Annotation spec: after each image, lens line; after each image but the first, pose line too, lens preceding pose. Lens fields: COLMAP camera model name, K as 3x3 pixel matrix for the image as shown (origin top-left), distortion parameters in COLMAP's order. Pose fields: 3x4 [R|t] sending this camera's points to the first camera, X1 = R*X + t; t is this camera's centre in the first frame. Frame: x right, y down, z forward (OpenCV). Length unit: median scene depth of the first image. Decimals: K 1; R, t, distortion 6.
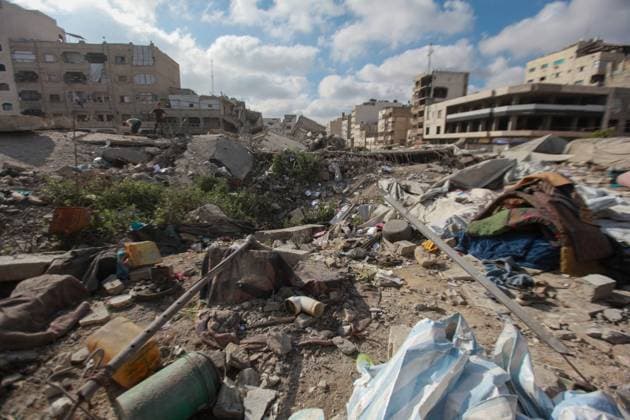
lens RADIAL K [[285.6, 0, 310.9], [0, 285.6, 208.2], [0, 0, 1]] dist [-0.045471, 0.011598]
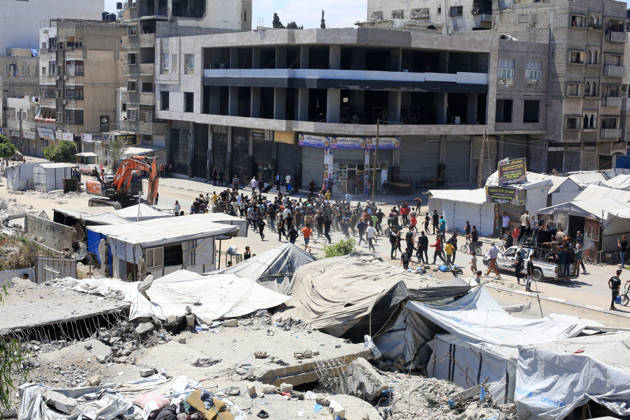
lens RADIAL K [[900.2, 0, 314.3], [0, 900.2, 208.8], [0, 0, 1]] dist [-0.099263, 0.000000]
pose [[0.870466, -0.050535, 0.489627, -0.031830], [0.085168, 0.995176, -0.048700, -0.059173], [-0.484804, 0.084092, 0.870571, -0.224101]]
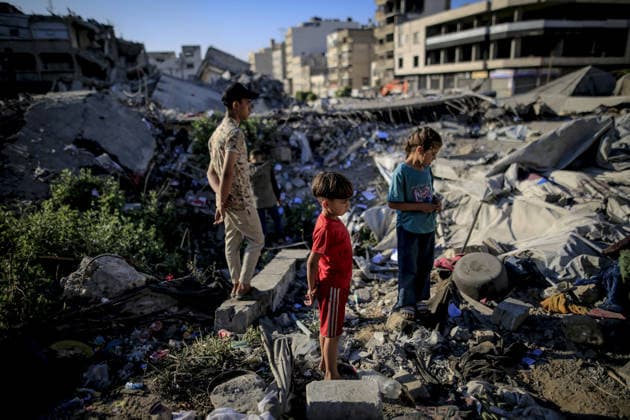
lens RADIAL K [[427.5, 0, 318.0], [0, 427.5, 208.2], [0, 0, 1]] dist [-0.044270, 0.030918]
pose [[0.977905, -0.094971, 0.186233, -0.010029], [0.084477, 0.994399, 0.063514, -0.008505], [-0.191222, -0.046378, 0.980451, 0.017815]]
